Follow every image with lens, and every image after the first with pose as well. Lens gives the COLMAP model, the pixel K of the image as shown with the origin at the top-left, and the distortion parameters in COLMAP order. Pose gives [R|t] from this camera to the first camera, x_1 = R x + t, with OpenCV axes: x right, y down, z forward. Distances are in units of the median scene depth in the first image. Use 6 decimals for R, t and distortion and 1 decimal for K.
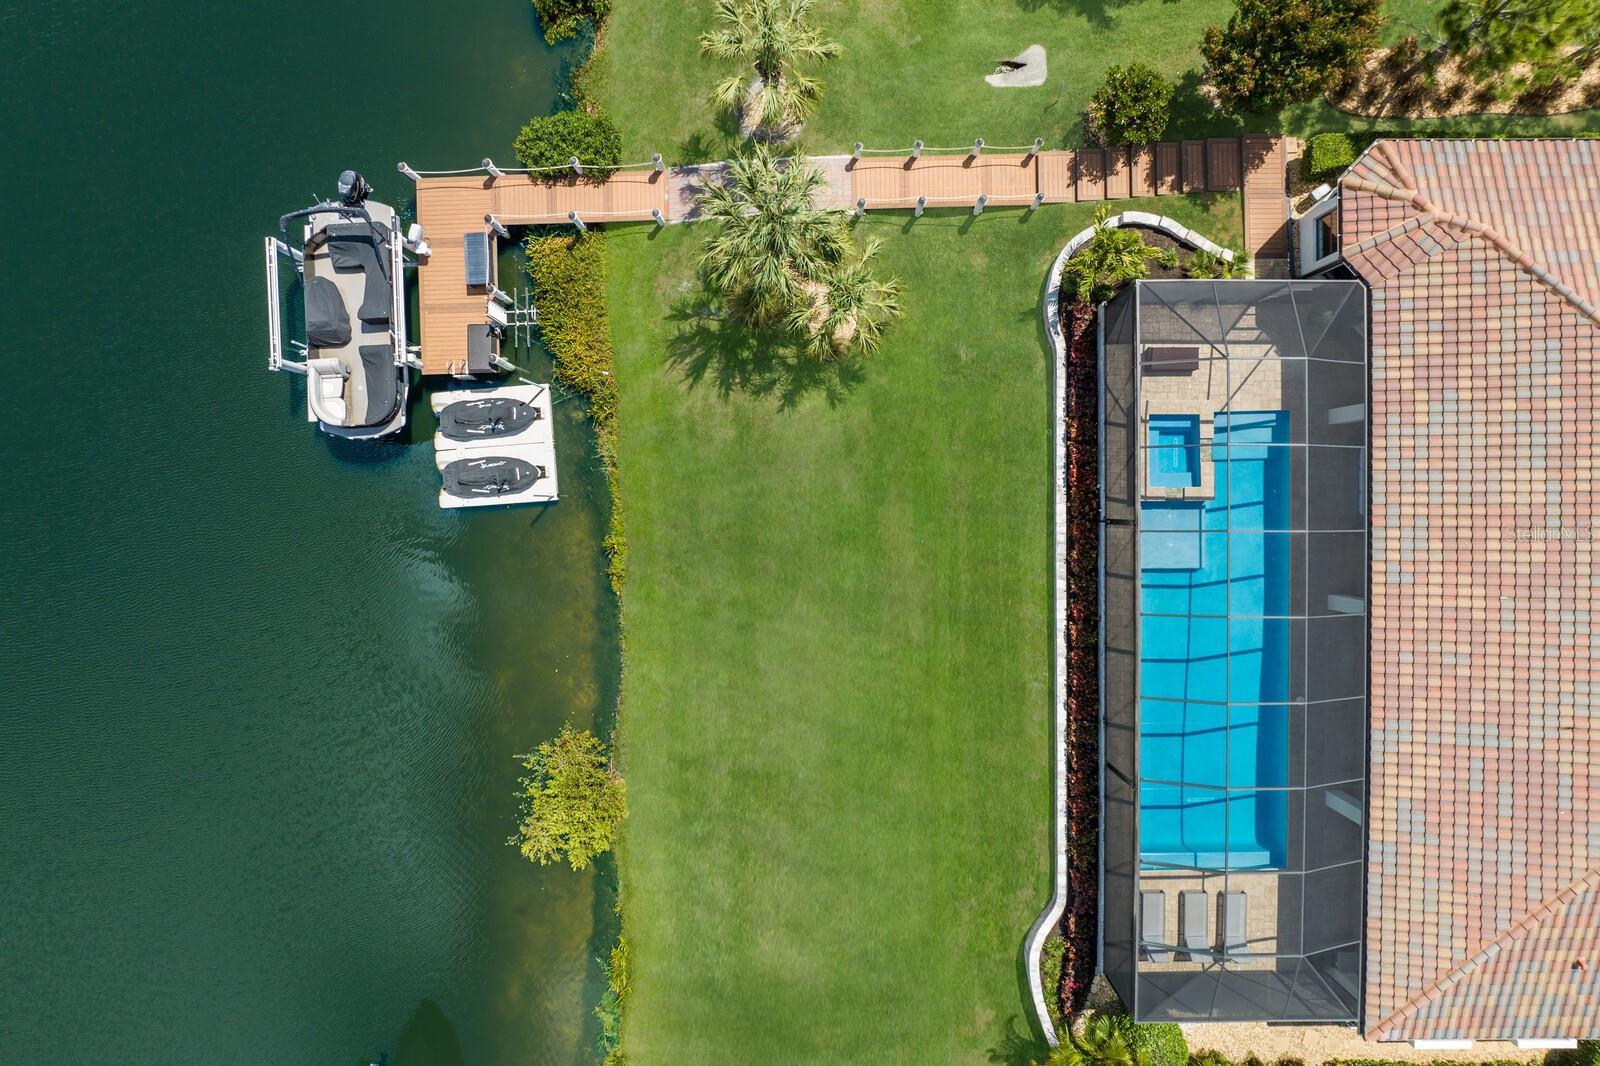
lens RADIAL K [[1106.5, 0, 783.0], [0, 1106.5, 524.5], [0, 0, 1]] dist [-0.007325, -0.002669]
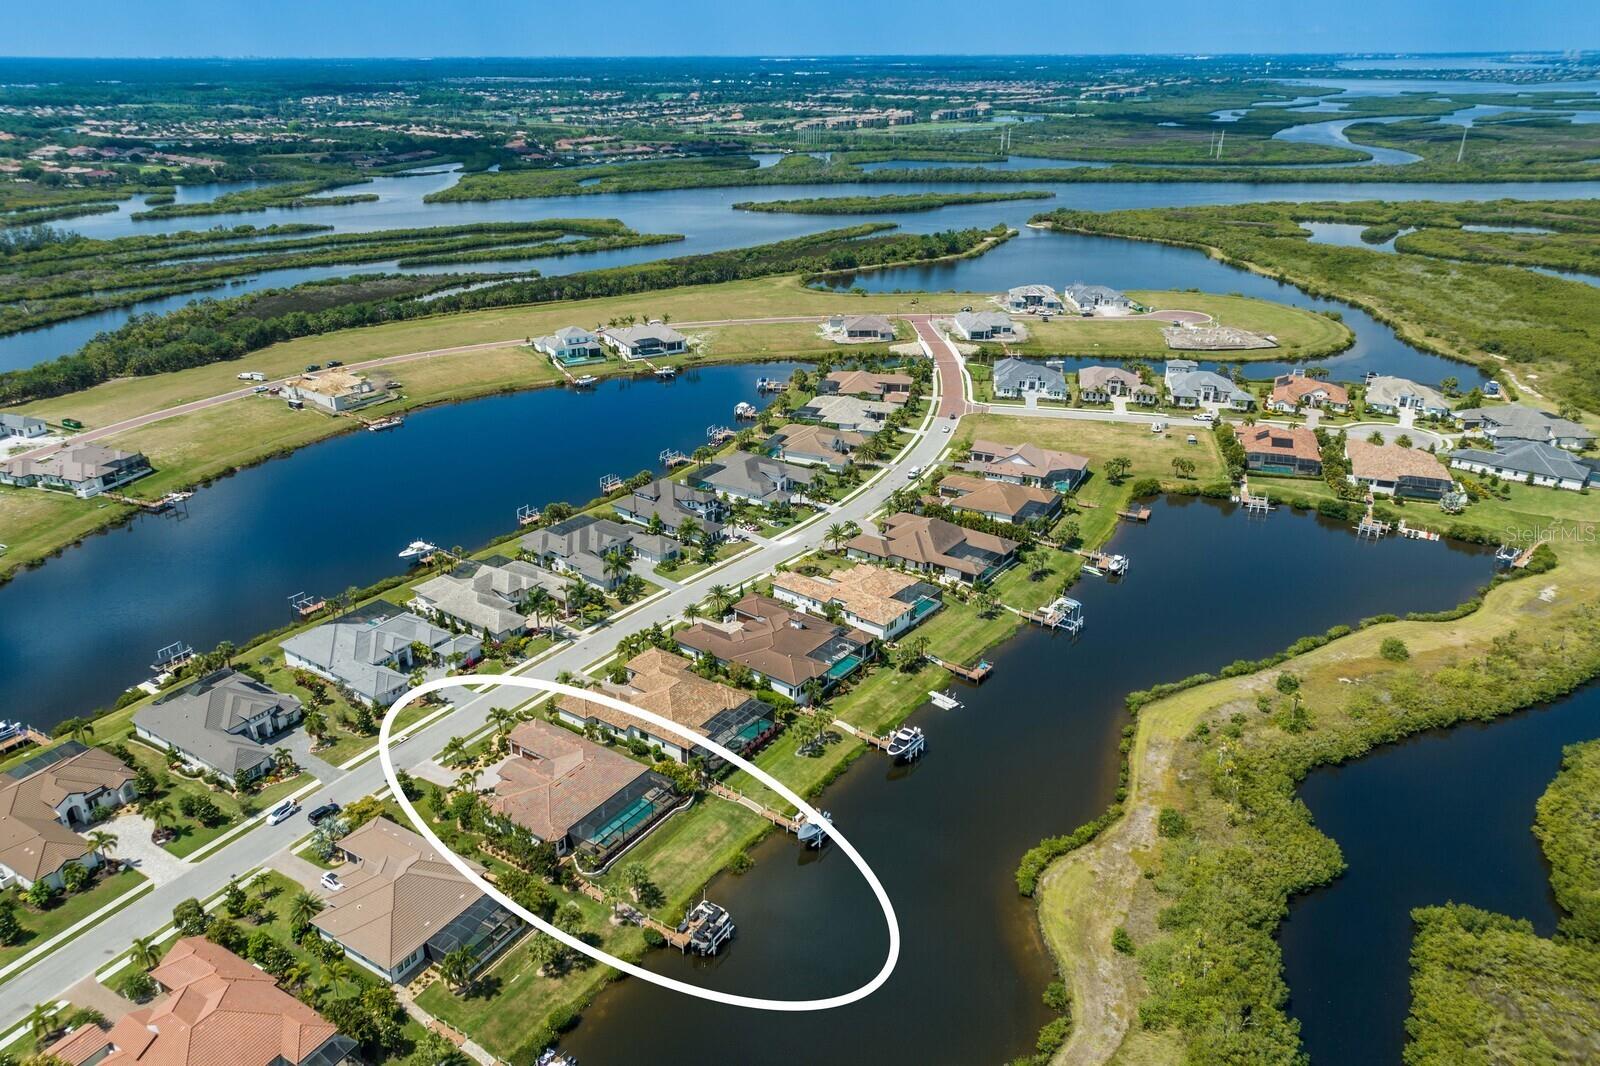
lens RADIAL K [[1106.5, 0, 783.0], [0, 1106.5, 524.5], [0, 0, 1]] dist [-0.007325, -0.002669]
pose [[-0.823134, -0.228188, 0.519981, -2.711661], [0.567763, -0.346483, 0.746723, -2.955672], [0.009771, 0.909879, 0.414758, -2.551018]]
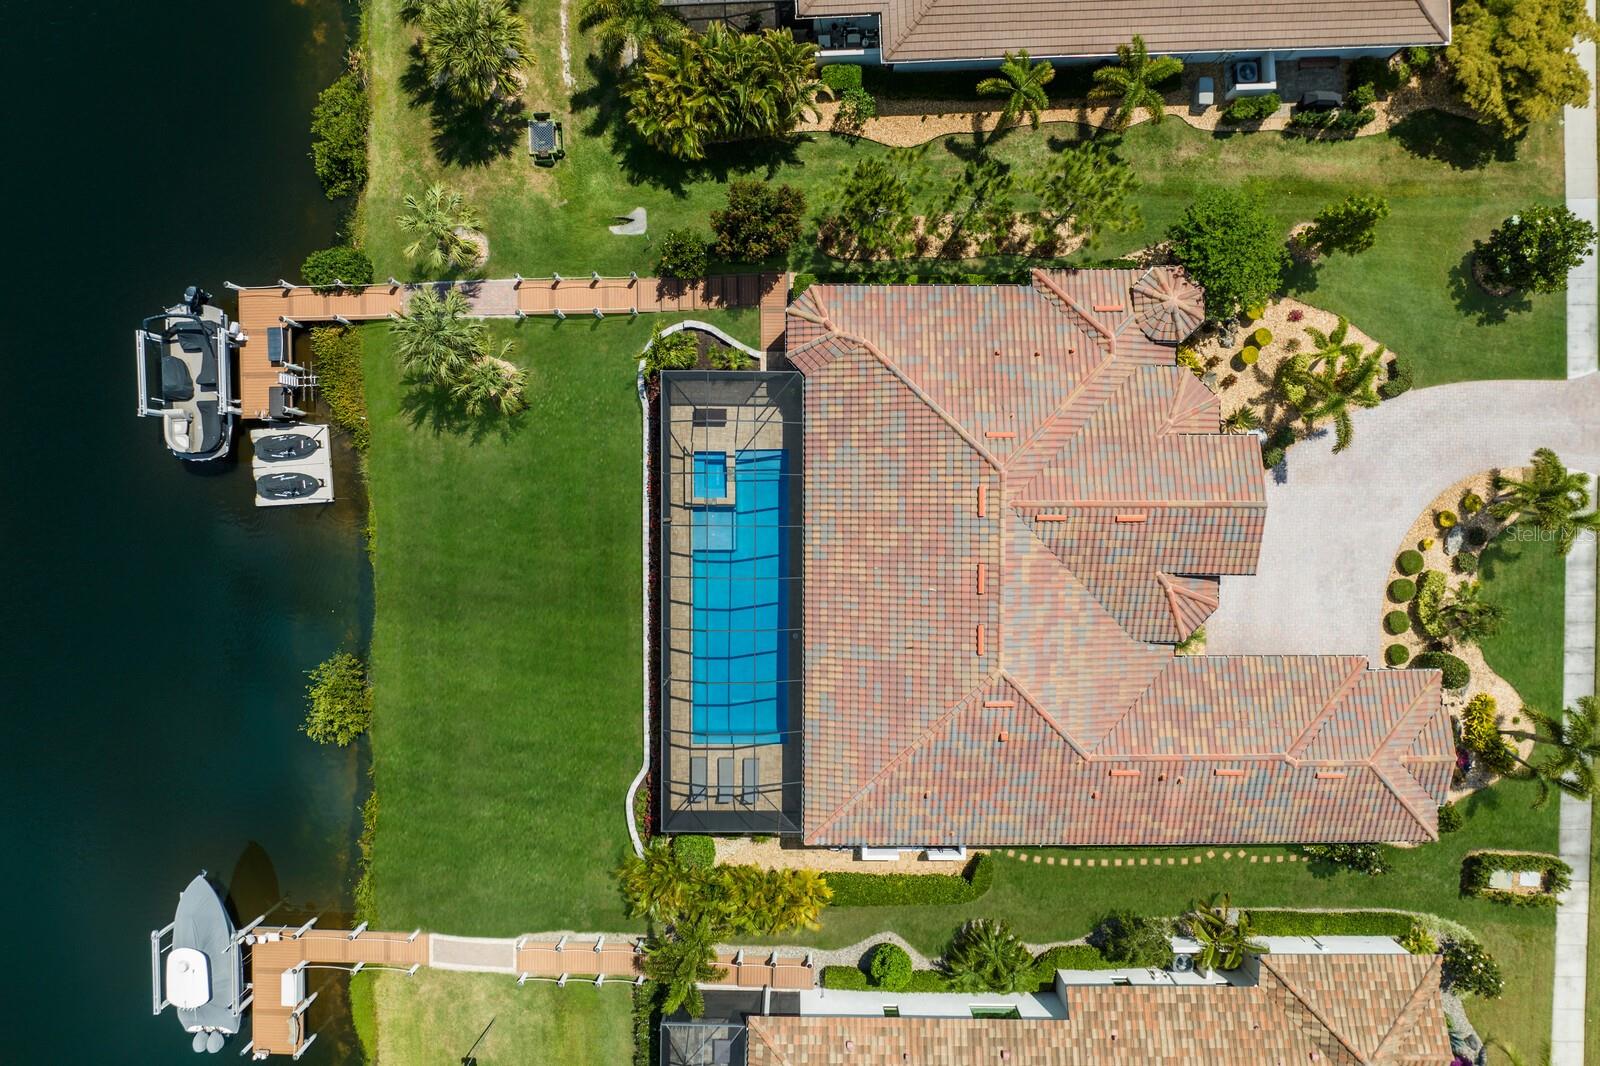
lens RADIAL K [[1106.5, 0, 783.0], [0, 1106.5, 524.5], [0, 0, 1]] dist [-0.007325, -0.002669]
pose [[0.999954, 0.009535, -0.001116, 0.432881], [-0.009530, 0.999947, 0.004005, -0.003003], [0.001154, -0.003994, 0.999991, -0.533808]]
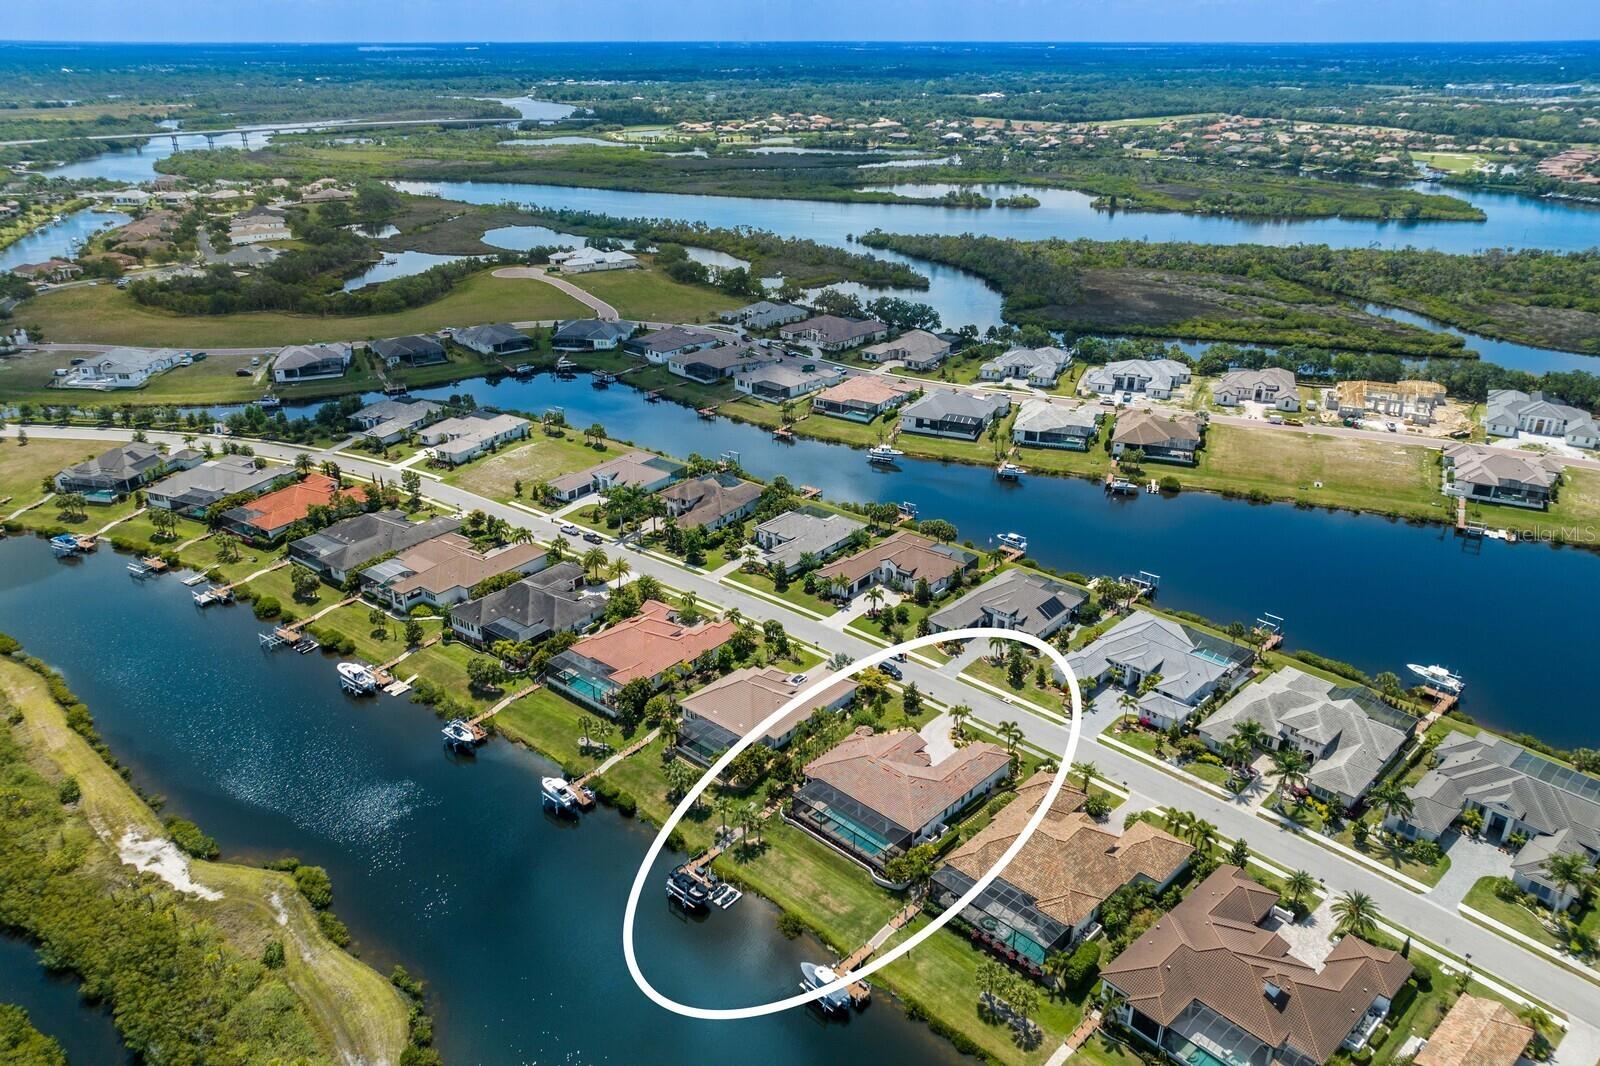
lens RADIAL K [[1106.5, 0, 783.0], [0, 1106.5, 524.5], [0, 0, 1]] dist [-0.007325, -0.002669]
pose [[0.708577, -0.290800, 0.642926, -2.796928], [0.704938, 0.251280, -0.663265, 2.984493], [0.031323, 0.923197, 0.383047, -2.380055]]
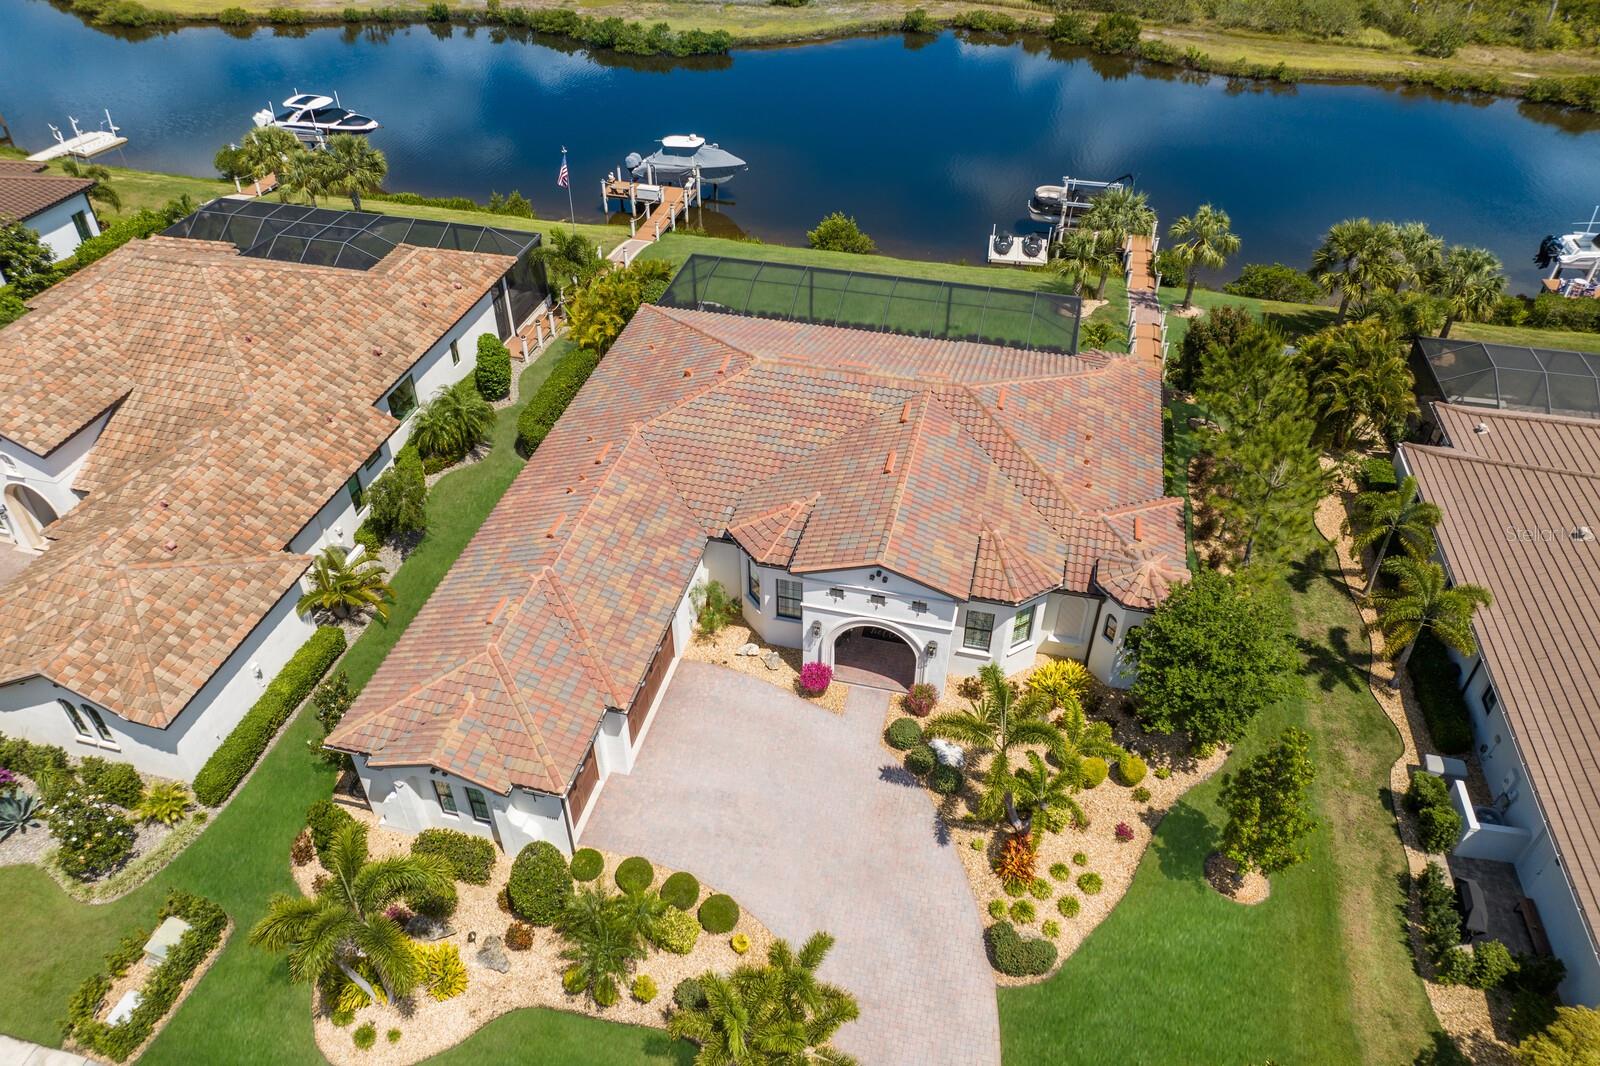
lens RADIAL K [[1106.2, 0, 800.0], [0, 1106.2, 533.0], [0, 0, 1]] dist [-0.017365, -0.002560]
pose [[-0.238030, 0.614395, -0.752237, 1.762029], [-0.970671, -0.177405, 0.162252, -0.113980], [-0.033764, 0.768795, 0.638603, 0.118072]]
